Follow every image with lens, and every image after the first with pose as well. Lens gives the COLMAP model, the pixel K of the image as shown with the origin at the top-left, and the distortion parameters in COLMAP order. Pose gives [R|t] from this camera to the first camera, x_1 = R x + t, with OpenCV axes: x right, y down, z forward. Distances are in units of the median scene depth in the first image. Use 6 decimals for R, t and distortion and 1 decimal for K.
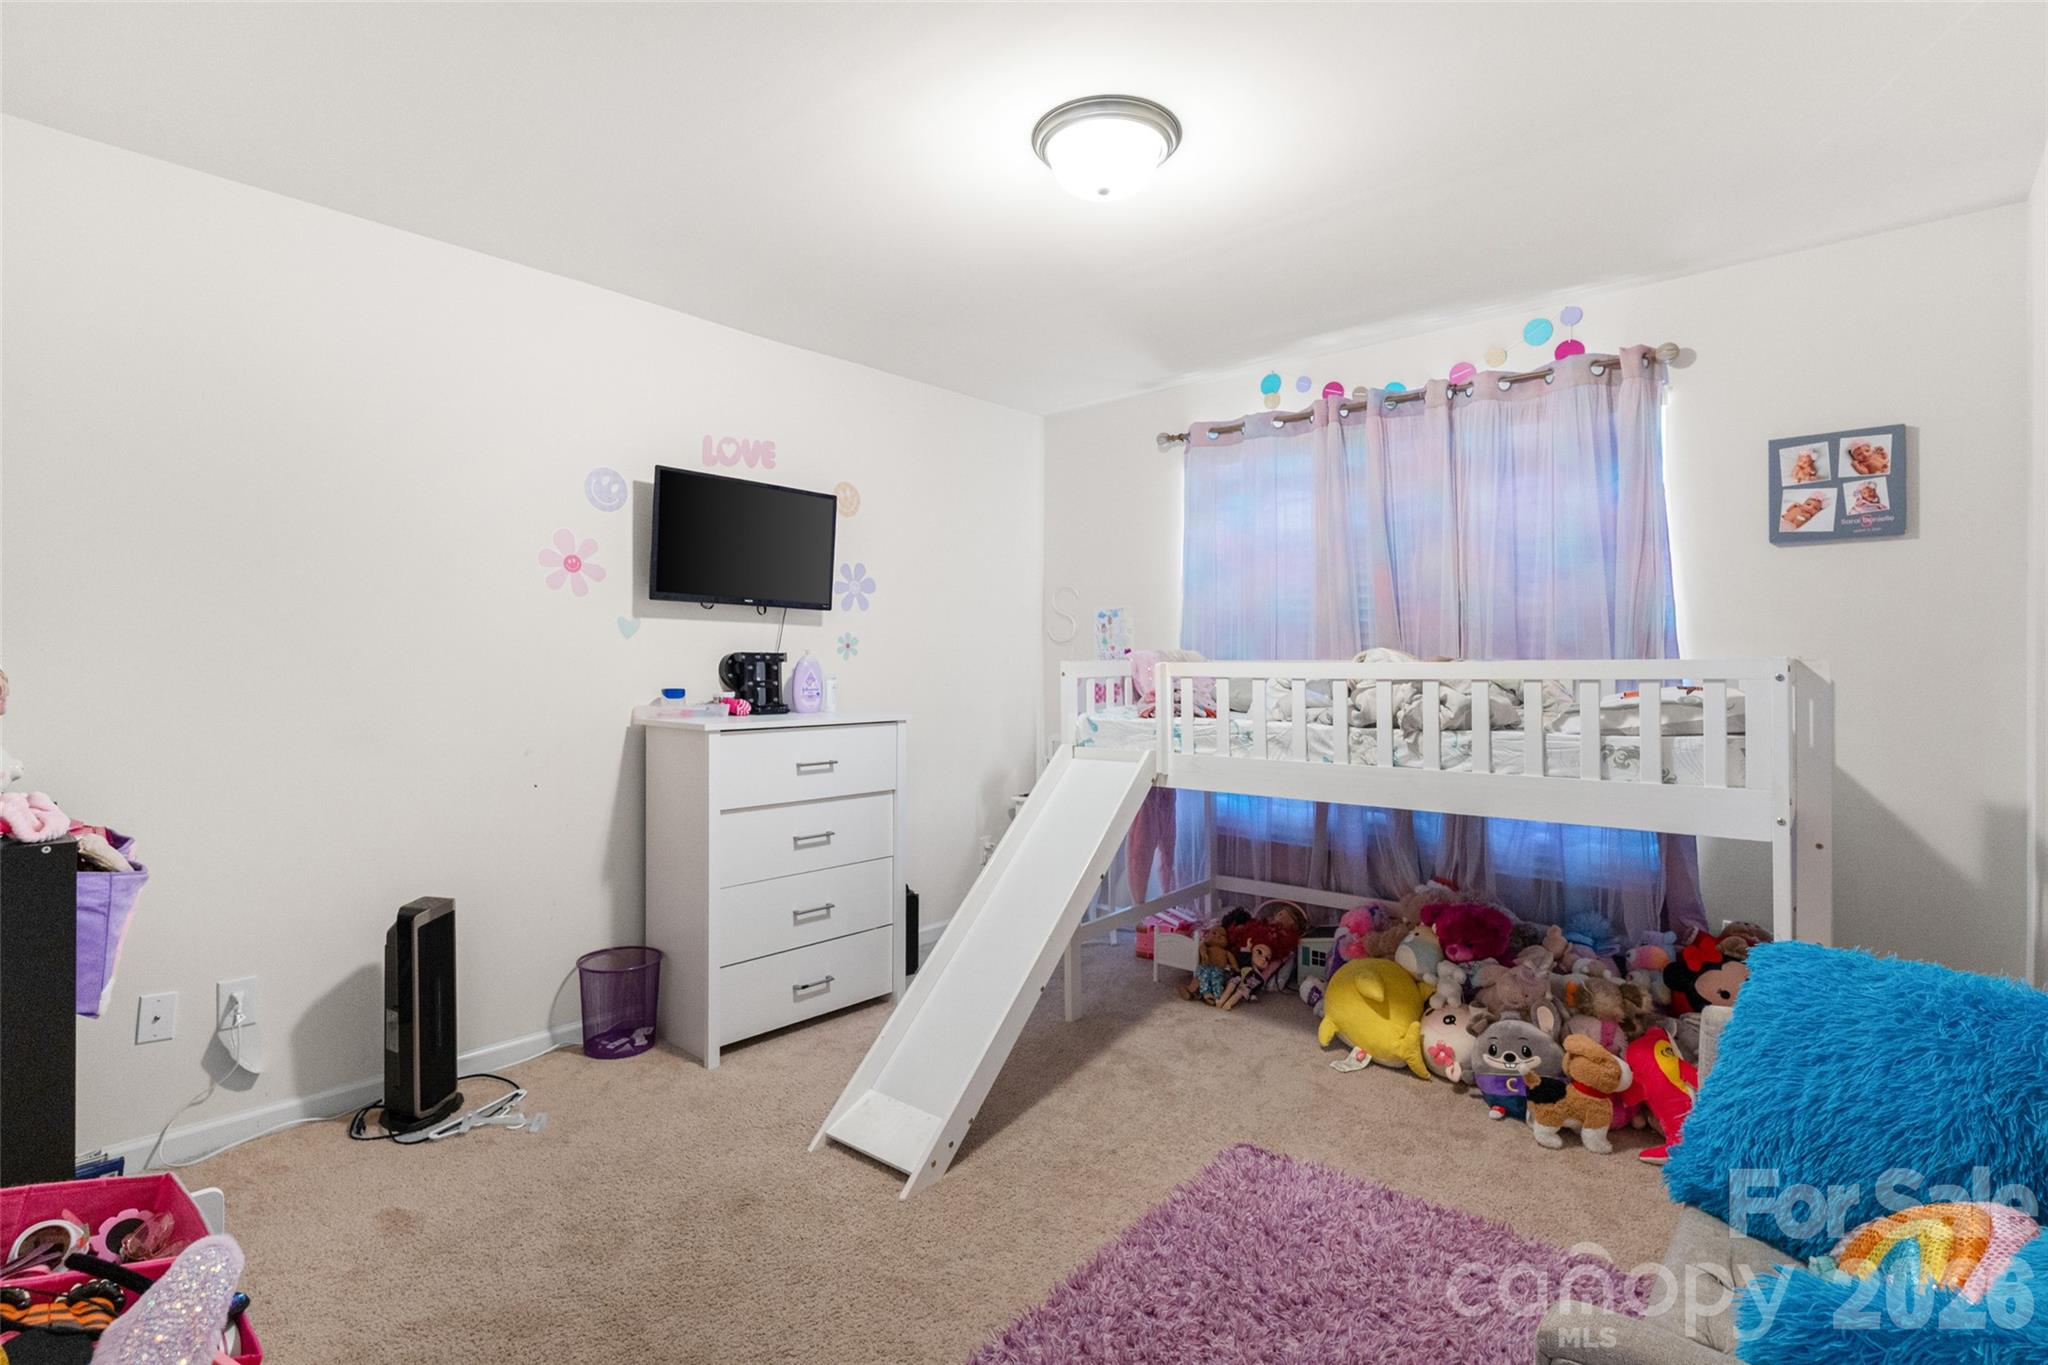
lens RADIAL K [[972.2, 0, 1015.9], [0, 972.2, 662.0], [0, 0, 1]] dist [-0.008997, 0.001350]
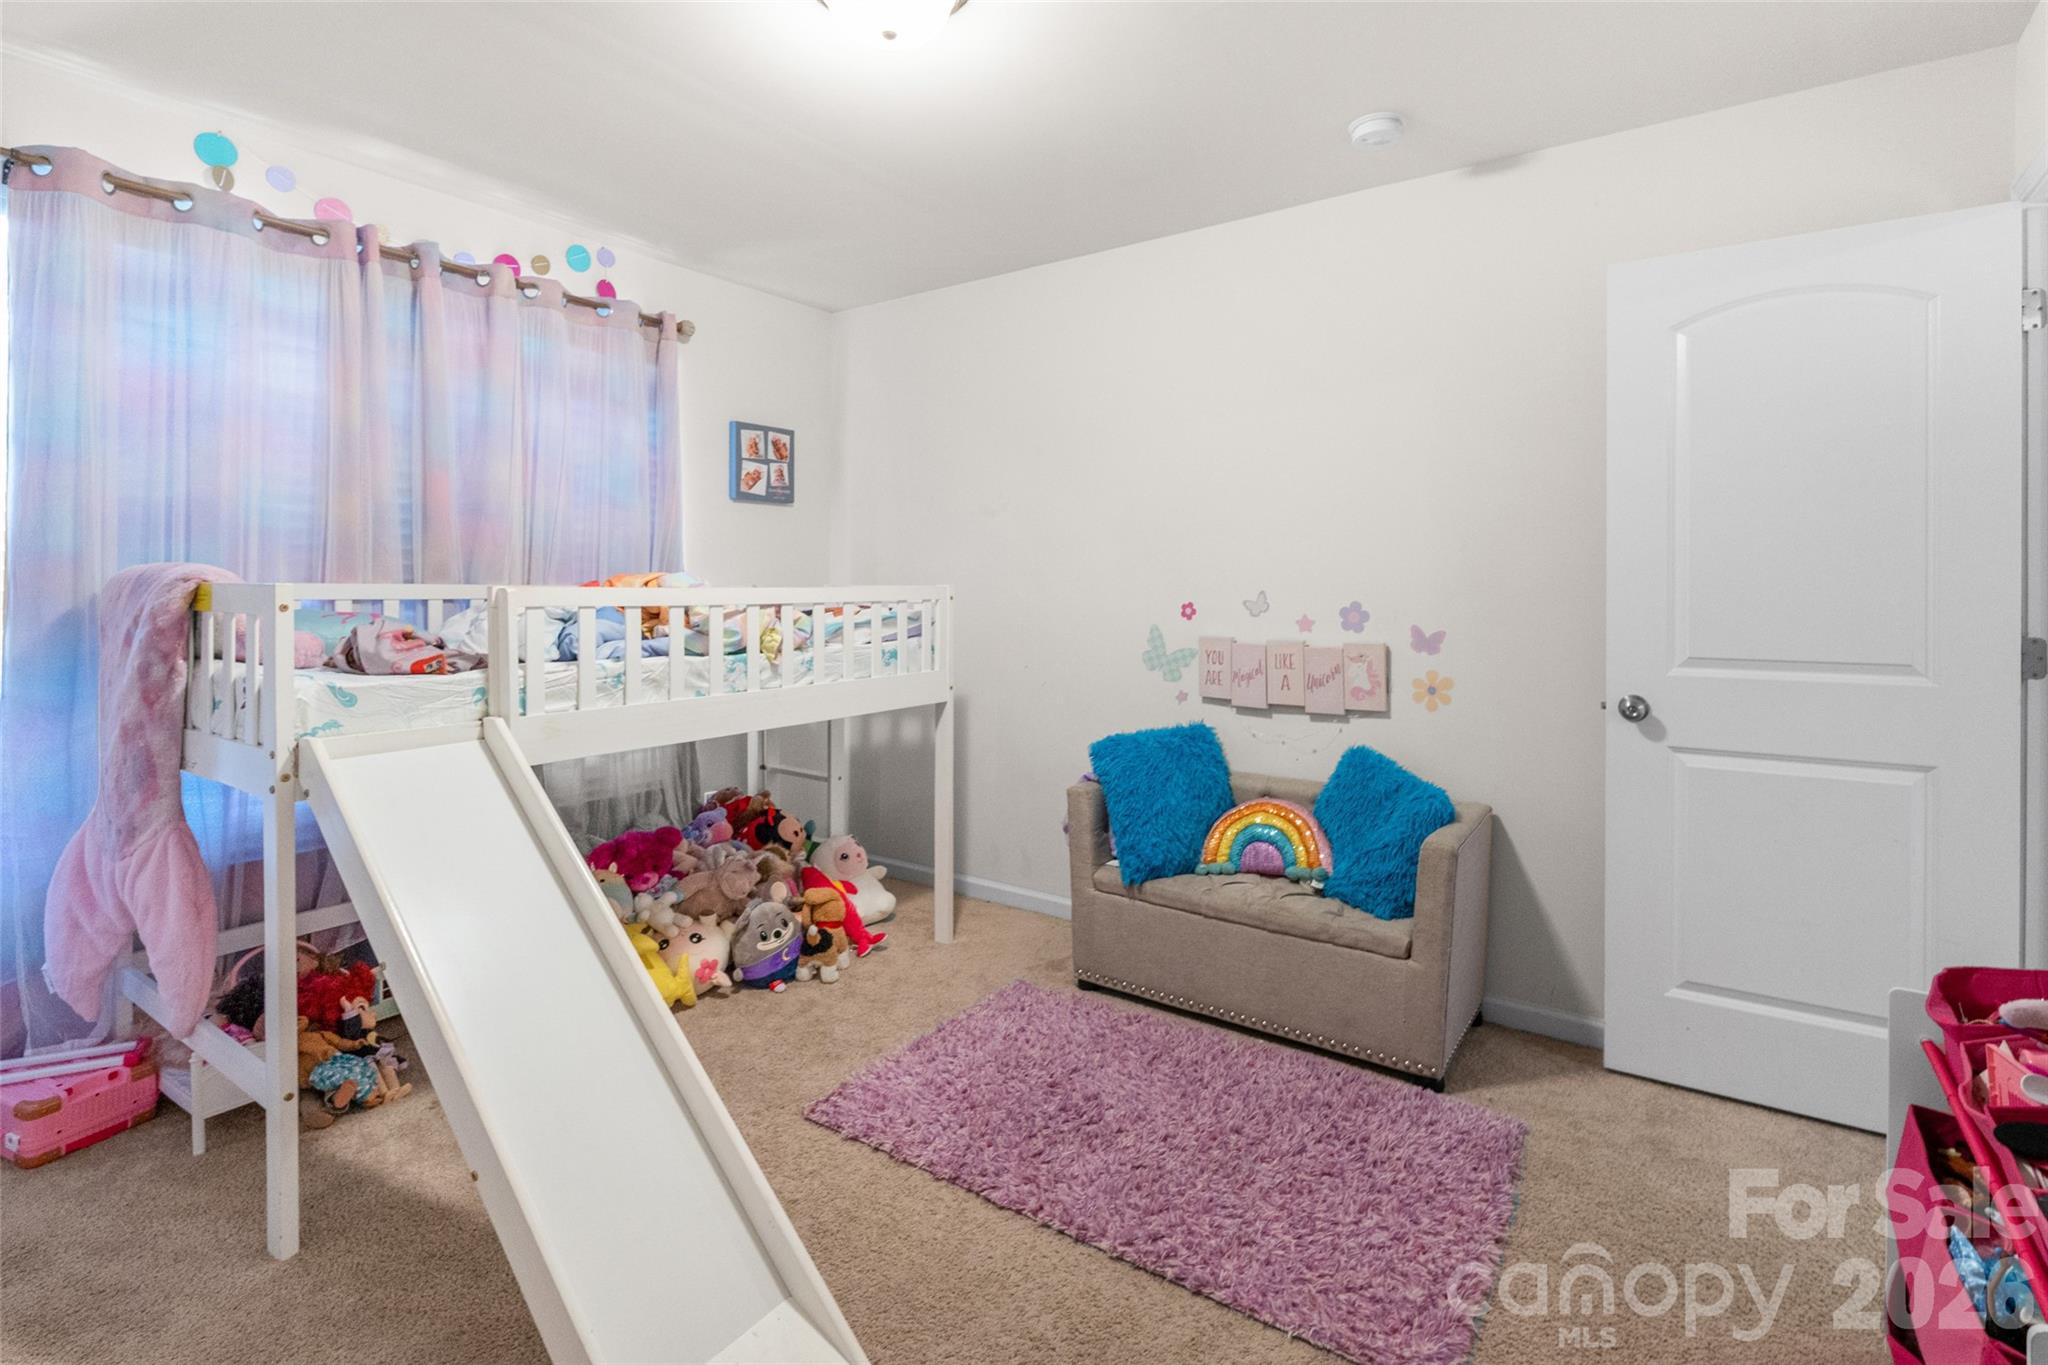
lens RADIAL K [[972.2, 0, 1029.3], [0, 972.2, 593.2], [0, 0, 1]] dist [-0.008997, 0.001350]
pose [[-0.108010, -0.002141, 0.994147, -0.571427], [-0.001991, 0.999996, 0.001937, 0.003497], [-0.994148, -0.001770, -0.108014, 0.721039]]
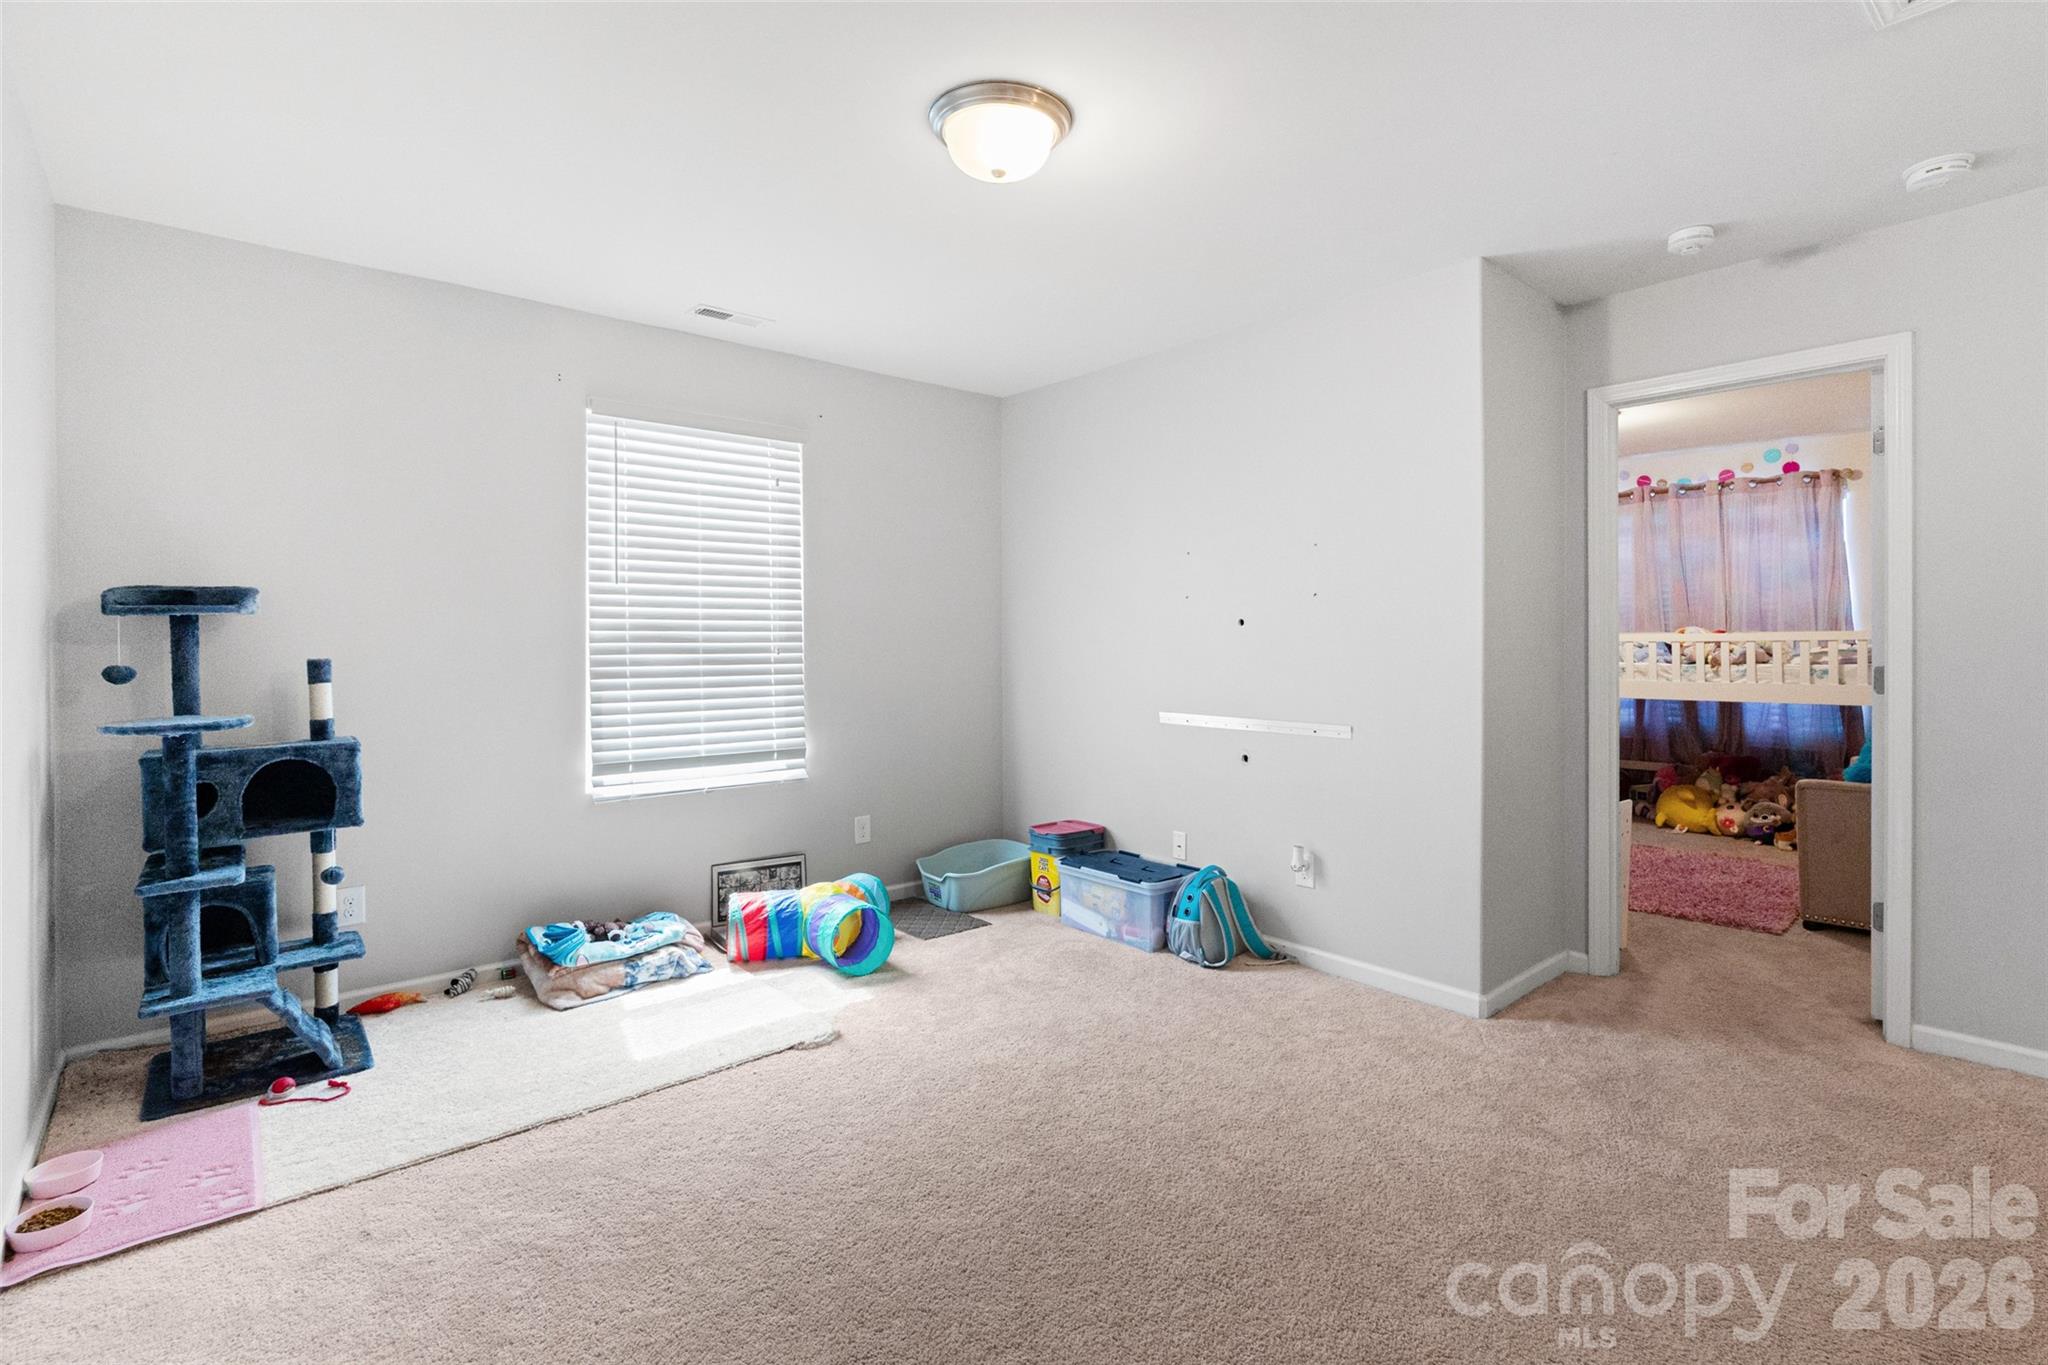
lens RADIAL K [[972.2, 0, 1034.8], [0, 972.2, 637.8], [0, 0, 1]] dist [-0.008997, 0.001350]
pose [[0.991306, -0.006434, -0.131418, -0.701175], [0.006621, 0.999978, 0.000987, -0.001784], [0.131409, -0.001849, 0.991327, -1.157820]]
